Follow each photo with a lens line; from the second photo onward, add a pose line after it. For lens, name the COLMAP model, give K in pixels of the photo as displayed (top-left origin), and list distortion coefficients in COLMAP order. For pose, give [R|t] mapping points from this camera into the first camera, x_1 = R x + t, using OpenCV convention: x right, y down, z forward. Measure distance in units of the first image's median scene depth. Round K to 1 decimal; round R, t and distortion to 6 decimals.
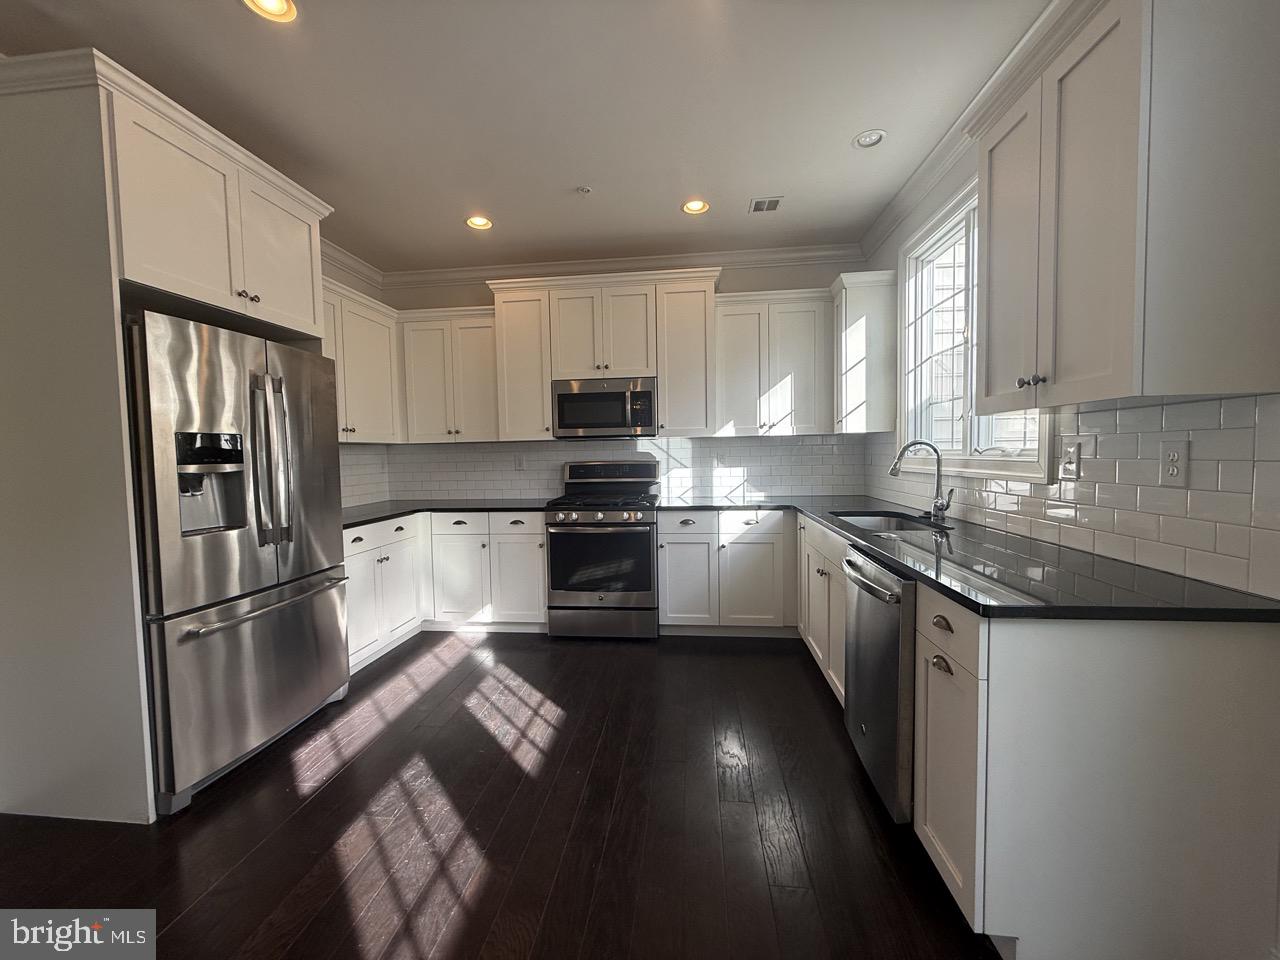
lens RADIAL K [[509.5, 0, 638.4], [0, 509.5, 477.6], [0, 0, 1]] dist [-0.001673, -0.000293]
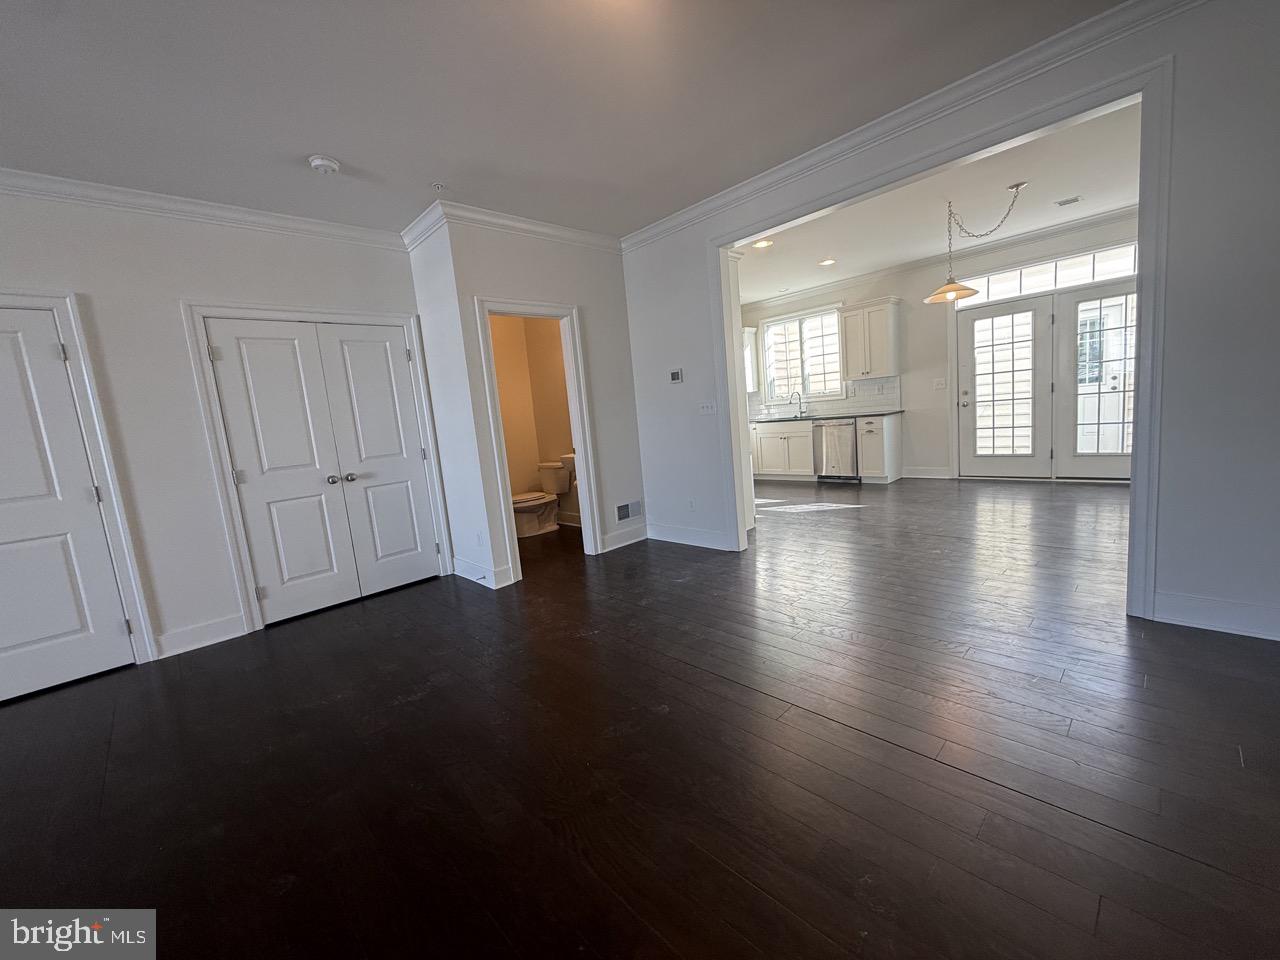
lens RADIAL K [[509.5, 0, 638.0], [0, 509.5, 478.3], [0, 0, 1]] dist [-0.001673, -0.000293]
pose [[0.636344, -0.141291, 0.758355, -1.855460], [0.117425, 0.989368, 0.085799, 0.052600], [-0.762415, 0.034453, 0.646170, -0.179329]]
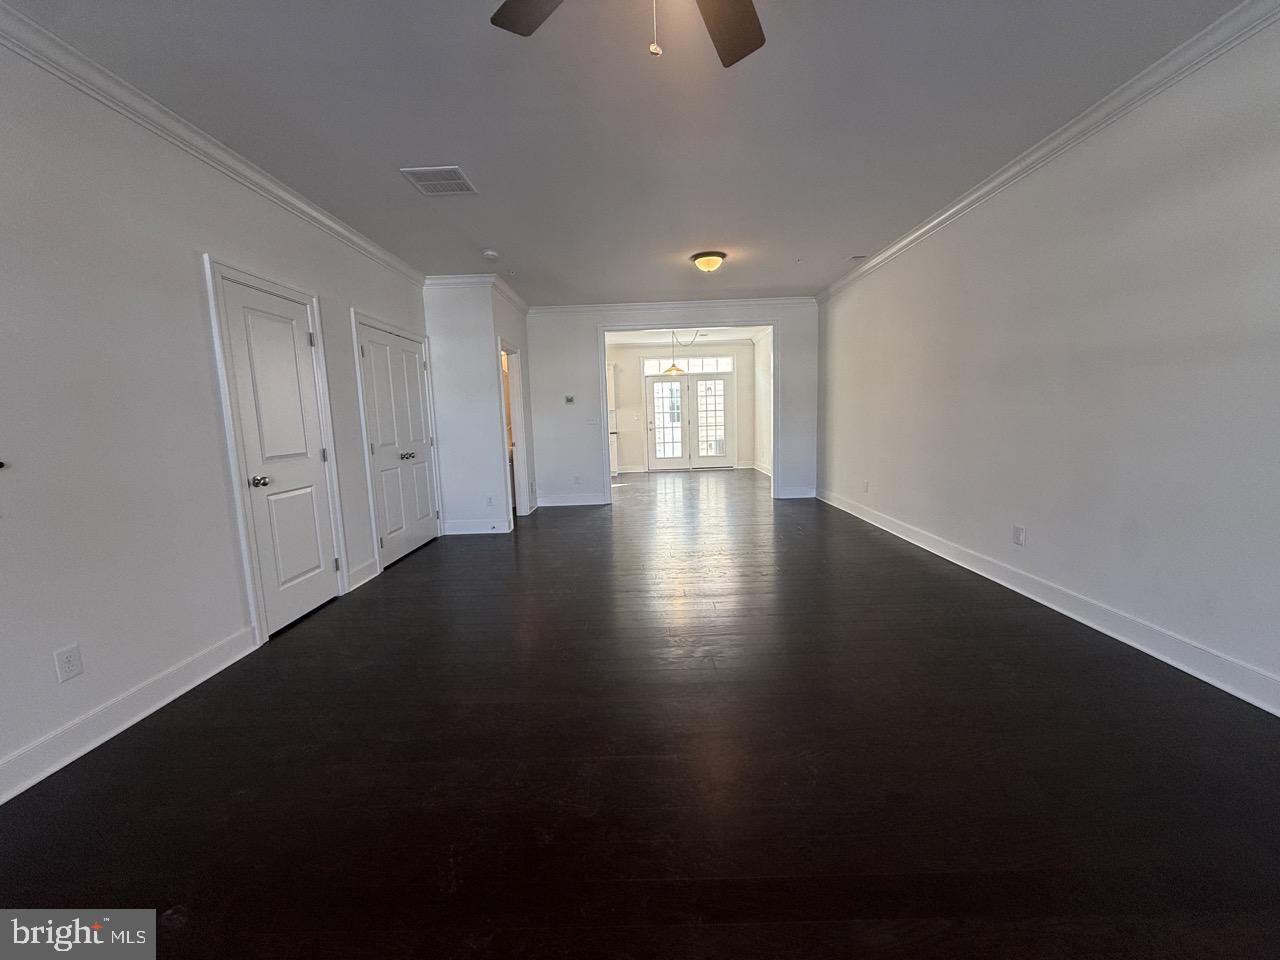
lens RADIAL K [[509.5, 0, 640.1], [0, 509.5, 481.3], [0, 0, 1]] dist [-0.001673, -0.000293]
pose [[-0.111900, -0.107712, 0.987865, -2.938087], [0.080529, 0.989856, 0.117051, 0.027512], [-0.990451, 0.092650, -0.102090, 0.548684]]
